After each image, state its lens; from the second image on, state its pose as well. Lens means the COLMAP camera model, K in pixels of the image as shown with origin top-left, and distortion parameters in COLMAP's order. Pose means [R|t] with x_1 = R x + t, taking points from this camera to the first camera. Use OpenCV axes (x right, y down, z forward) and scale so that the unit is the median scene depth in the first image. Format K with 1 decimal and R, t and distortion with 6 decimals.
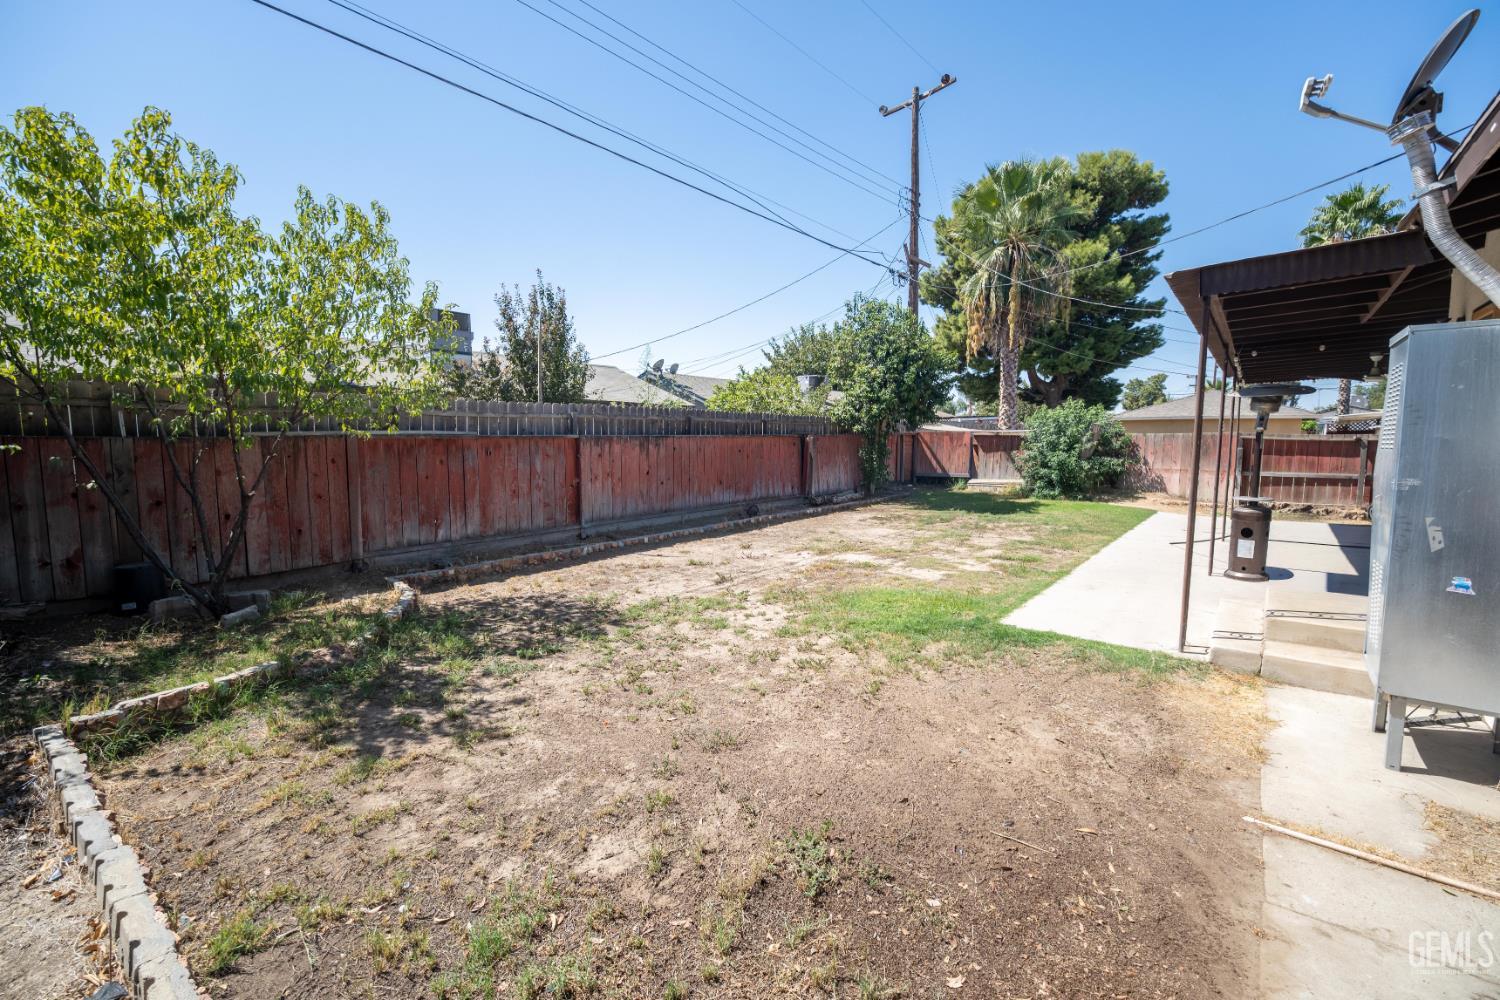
lens RADIAL K [[625.2, 0, 741.9], [0, 625.2, 498.4], [0, 0, 1]] dist [-0.015440, -0.000219]
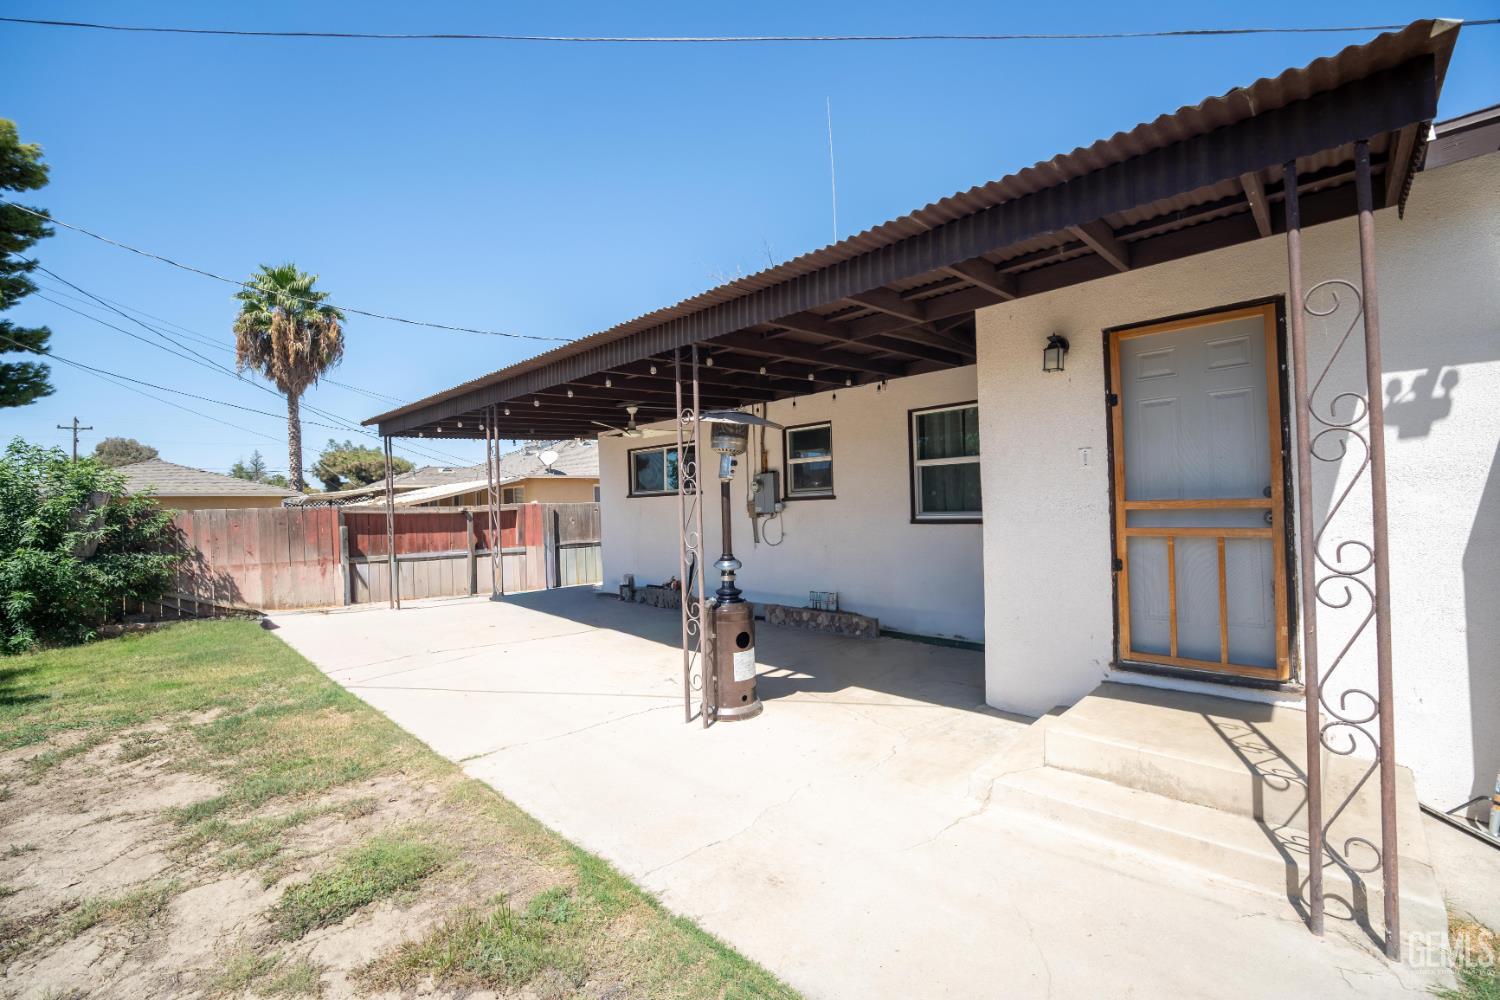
lens RADIAL K [[616.5, 0, 750.2], [0, 616.5, 504.3], [0, 0, 1]] dist [0.000356, -0.006717]
pose [[0.056351, 0.004627, 0.998400, 0.107213], [0.127995, 0.991704, -0.011820, -0.040700], [-0.990173, 0.128456, 0.055292, 0.525385]]
